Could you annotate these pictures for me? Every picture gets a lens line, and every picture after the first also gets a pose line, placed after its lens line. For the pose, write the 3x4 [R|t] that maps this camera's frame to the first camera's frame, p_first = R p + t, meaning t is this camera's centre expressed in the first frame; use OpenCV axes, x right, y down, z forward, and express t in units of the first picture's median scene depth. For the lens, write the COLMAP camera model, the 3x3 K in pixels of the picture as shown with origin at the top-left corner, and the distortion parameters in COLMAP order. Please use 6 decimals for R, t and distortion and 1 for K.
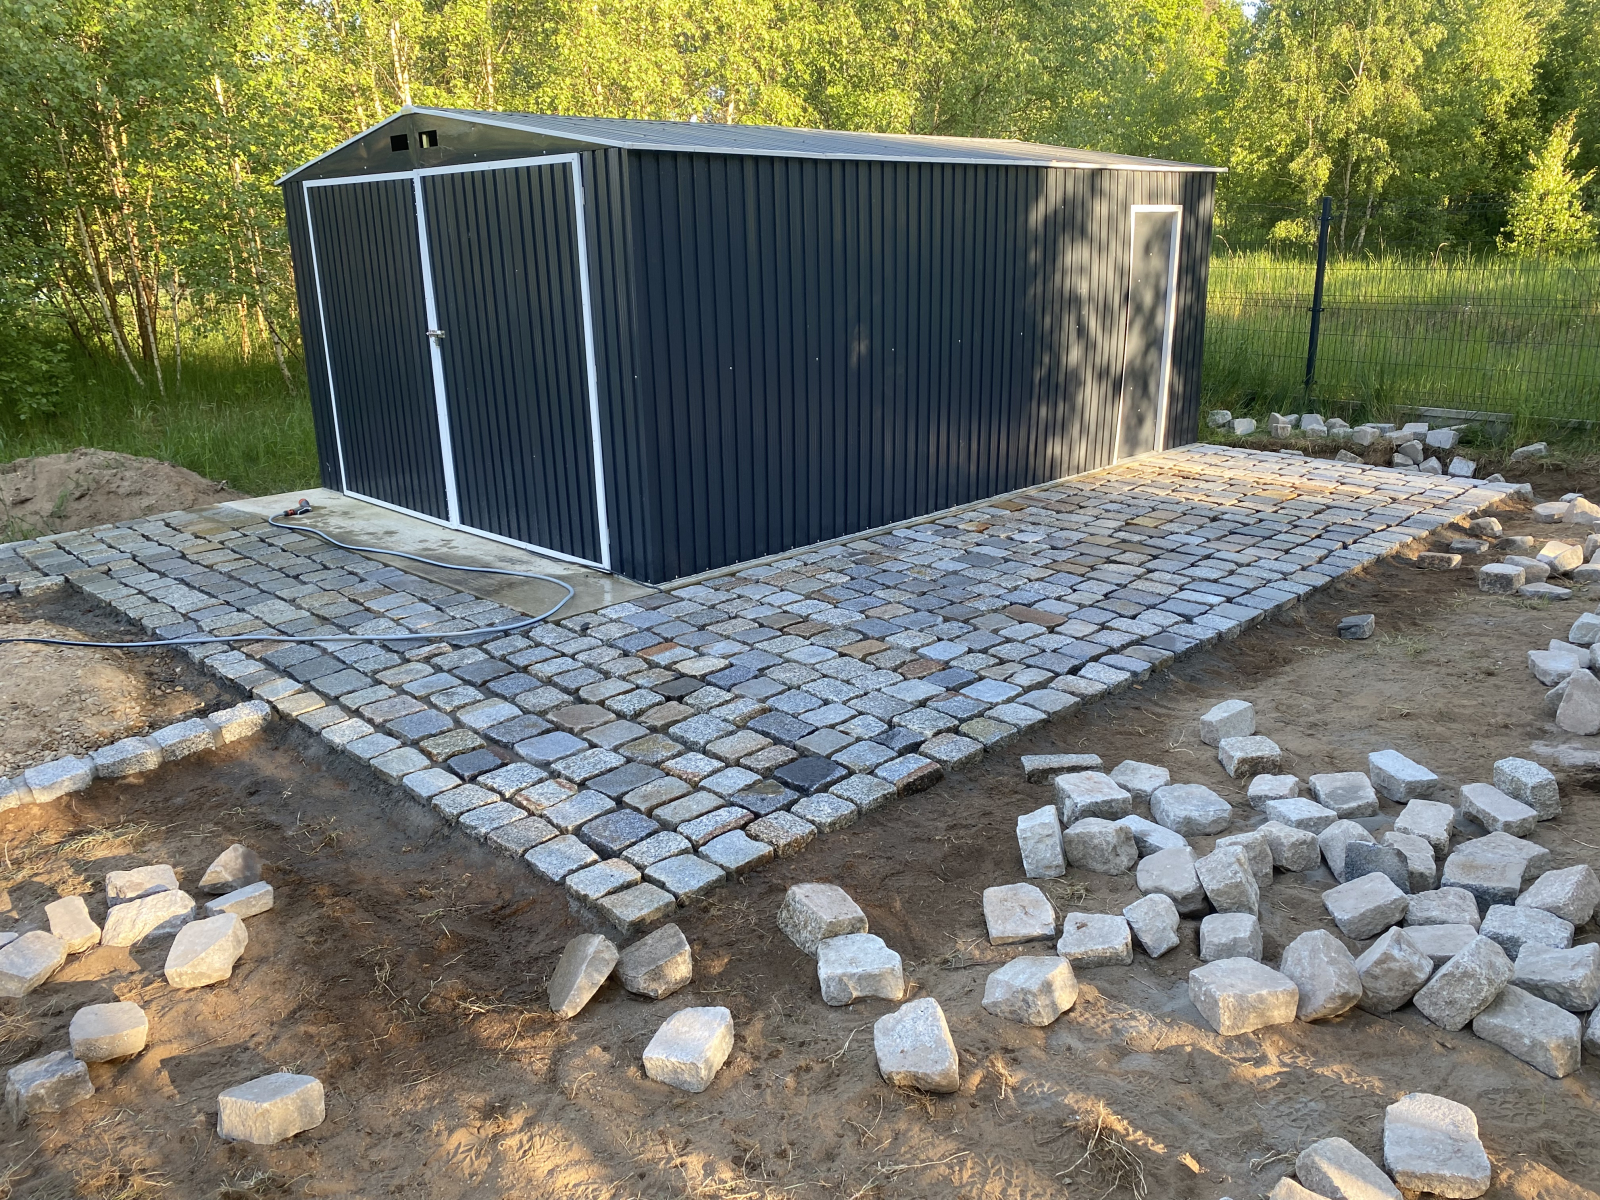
lens RADIAL K [[1221.1, 0, 808.6], [0, 1221.1, 600.6], [0, 0, 1]] dist [0.025580, -0.019750]
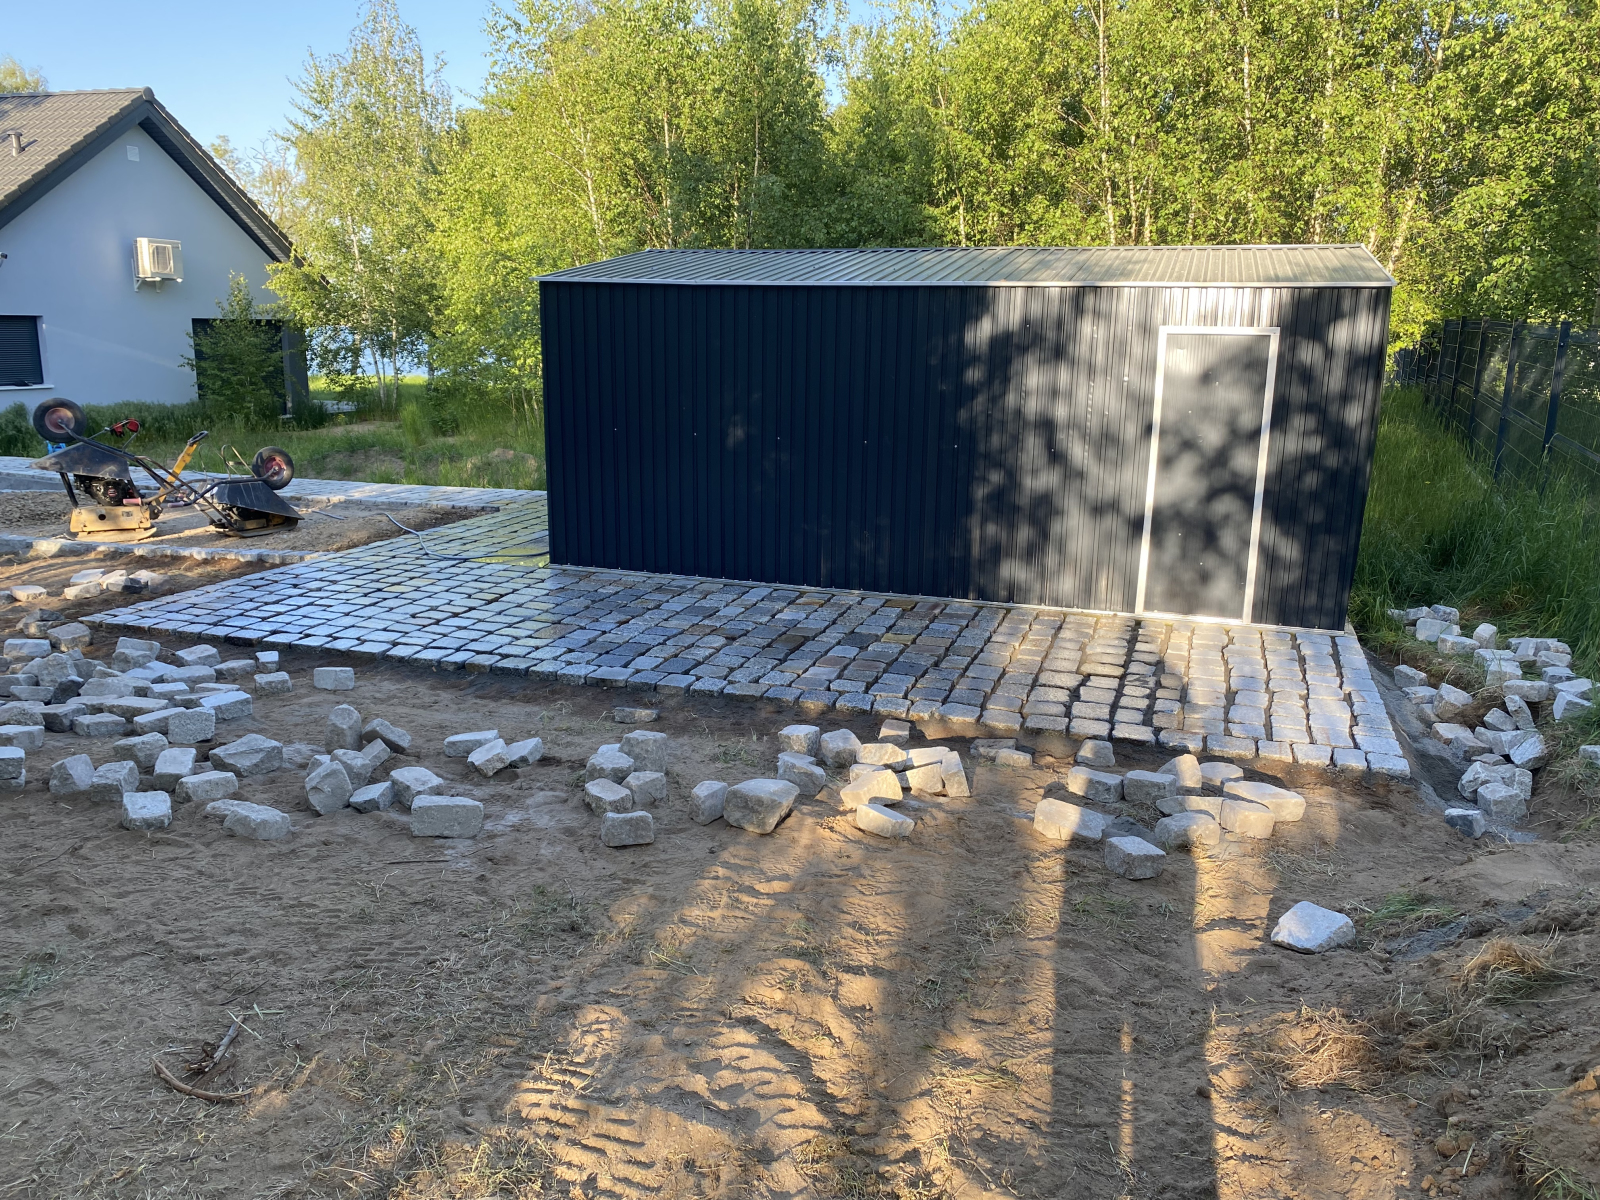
lens RADIAL K [[1221.1, 0, 810.3], [0, 1221.1, 604.8], [0, 0, 1]] dist [0.025580, -0.019750]
pose [[0.463669, 0.219876, -0.858292, 0.982702], [-0.280845, 0.955238, 0.092993, -0.147410], [0.840320, 0.197929, 0.504665, 0.392708]]
